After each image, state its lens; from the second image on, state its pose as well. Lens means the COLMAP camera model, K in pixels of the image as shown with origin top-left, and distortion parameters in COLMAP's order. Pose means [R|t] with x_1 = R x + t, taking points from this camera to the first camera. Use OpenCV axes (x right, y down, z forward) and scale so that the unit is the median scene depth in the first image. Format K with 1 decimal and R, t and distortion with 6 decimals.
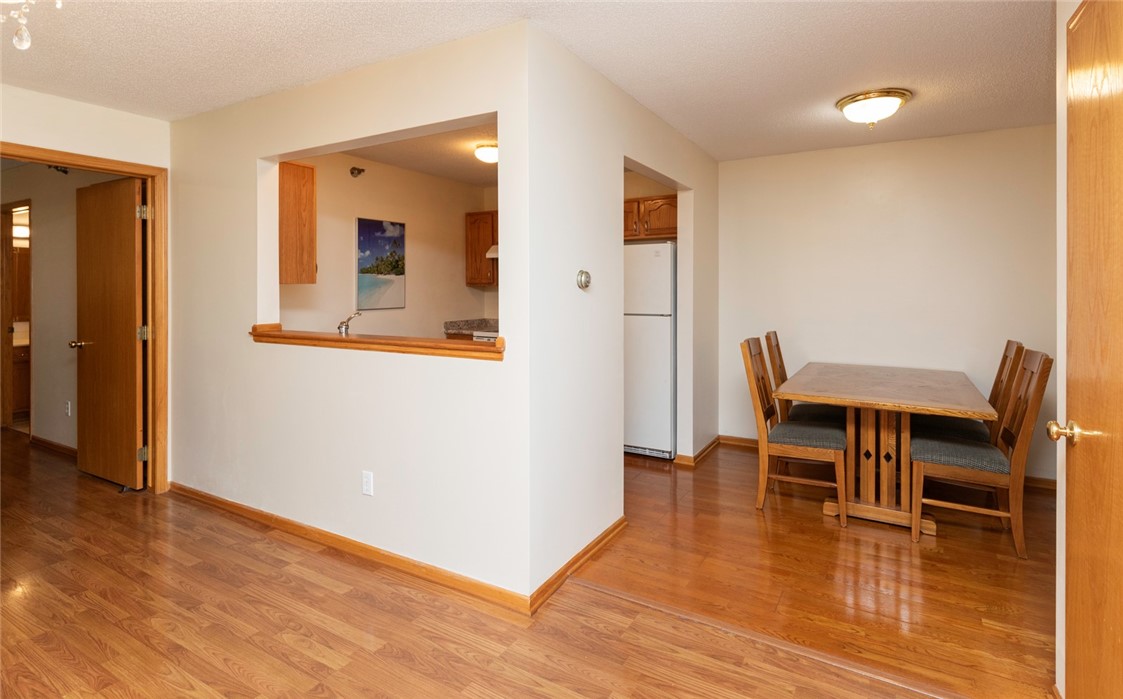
lens RADIAL K [[550.0, 0, 588.7], [0, 550.0, 302.4], [0, 0, 1]] dist [0.002882, 0.000704]
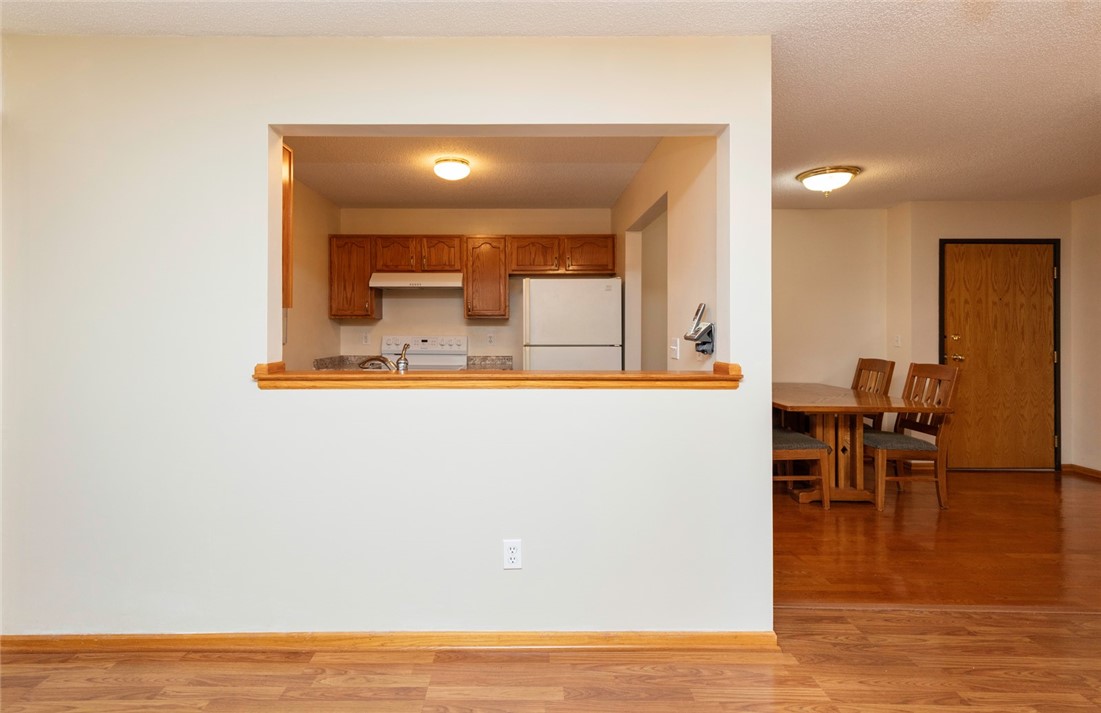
lens RADIAL K [[499.7, 0, 549.4], [0, 499.7, 335.2], [0, 0, 1]] dist [0.007392, 0.001224]
pose [[0.878064, -0.005667, 0.478510, -0.636900], [0.010033, 0.999928, -0.006568, 0.012425], [-0.478438, 0.010568, 0.878058, 0.299051]]
